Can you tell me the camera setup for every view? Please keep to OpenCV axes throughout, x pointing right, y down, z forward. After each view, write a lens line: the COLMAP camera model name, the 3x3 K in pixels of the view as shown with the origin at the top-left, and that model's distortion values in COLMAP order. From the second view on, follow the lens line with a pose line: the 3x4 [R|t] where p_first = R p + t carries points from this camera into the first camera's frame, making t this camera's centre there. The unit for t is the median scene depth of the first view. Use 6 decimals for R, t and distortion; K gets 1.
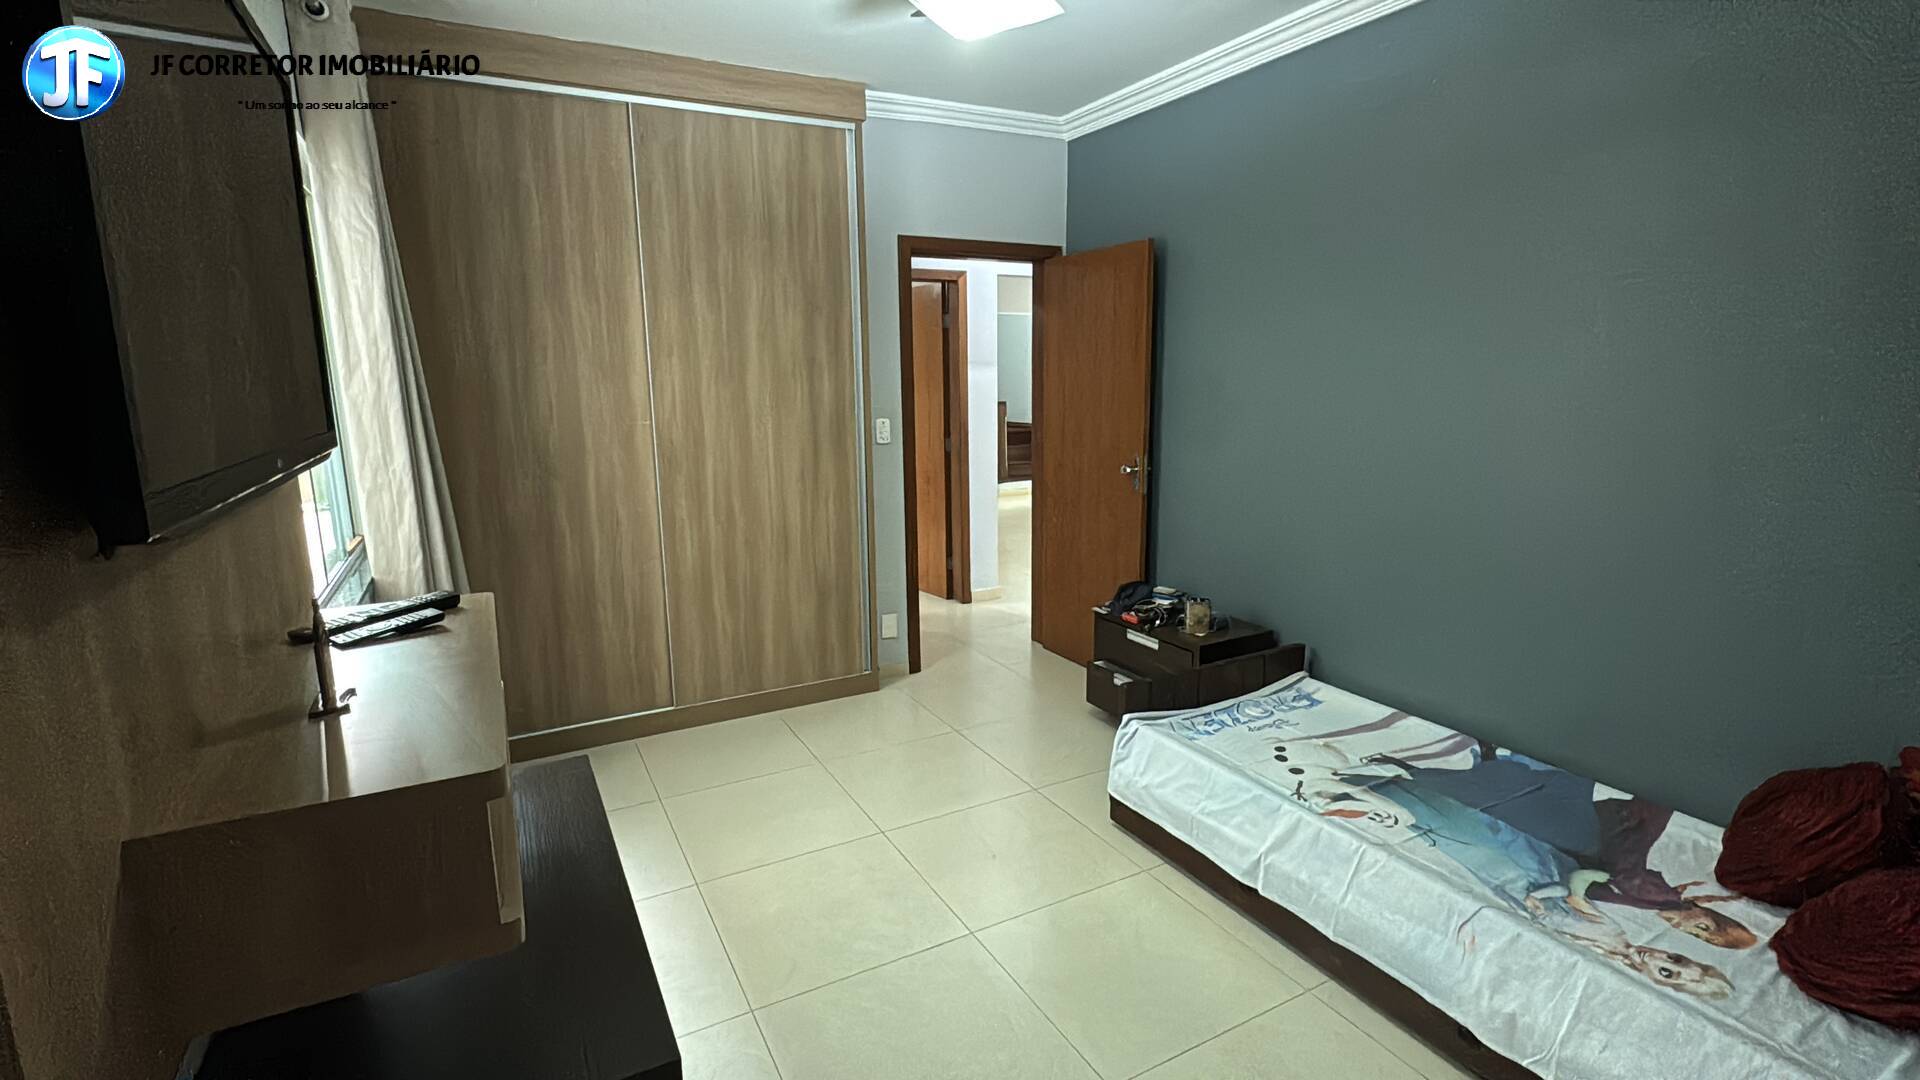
lens RADIAL K [[872.5, 0, 959.2], [0, 872.5, 539.1], [0, 0, 1]] dist [-0.003248, 0.000712]
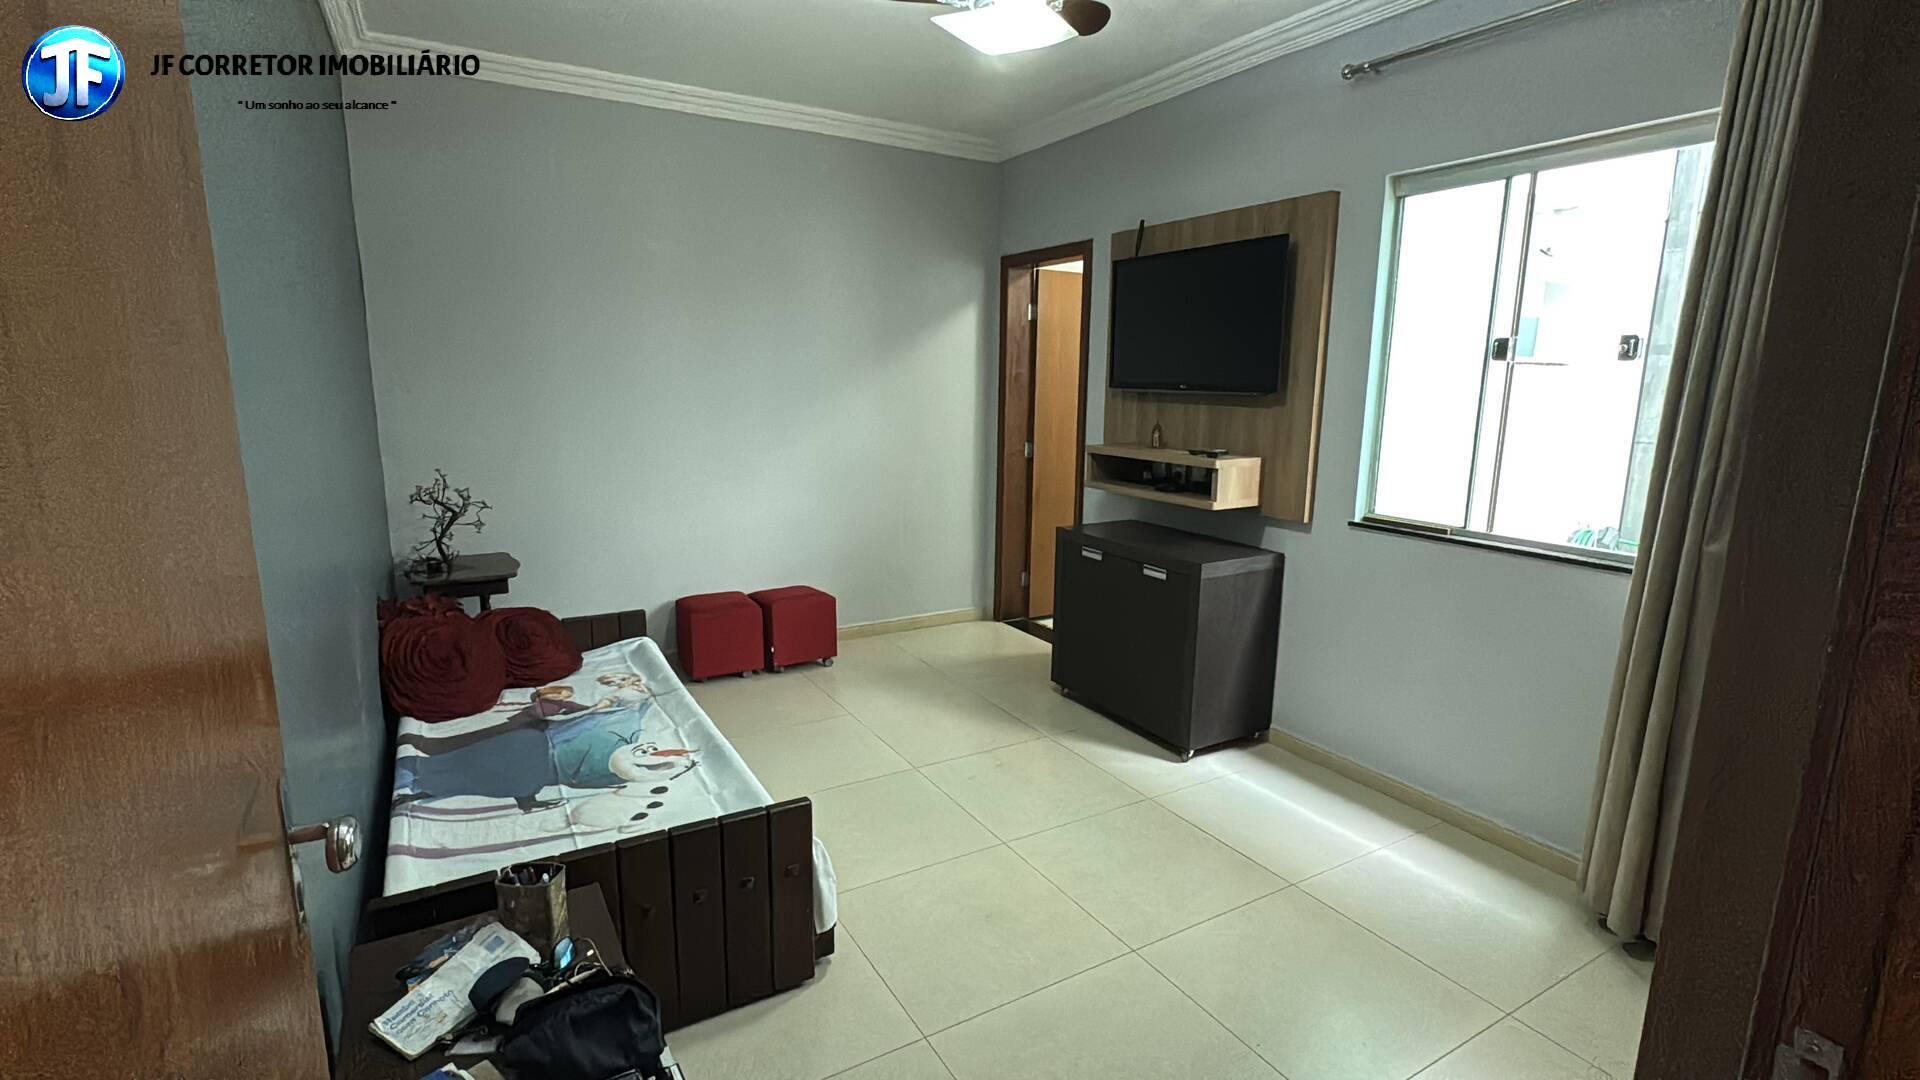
lens RADIAL K [[872.5, 0, 958.2], [0, 872.5, 542.5], [0, 0, 1]] dist [-0.003248, 0.000712]
pose [[-0.999468, 0.002196, -0.032548, 0.130654], [-0.009989, 0.929206, 0.369427, -0.407659], [0.031055, 0.369555, -0.928690, 2.258724]]
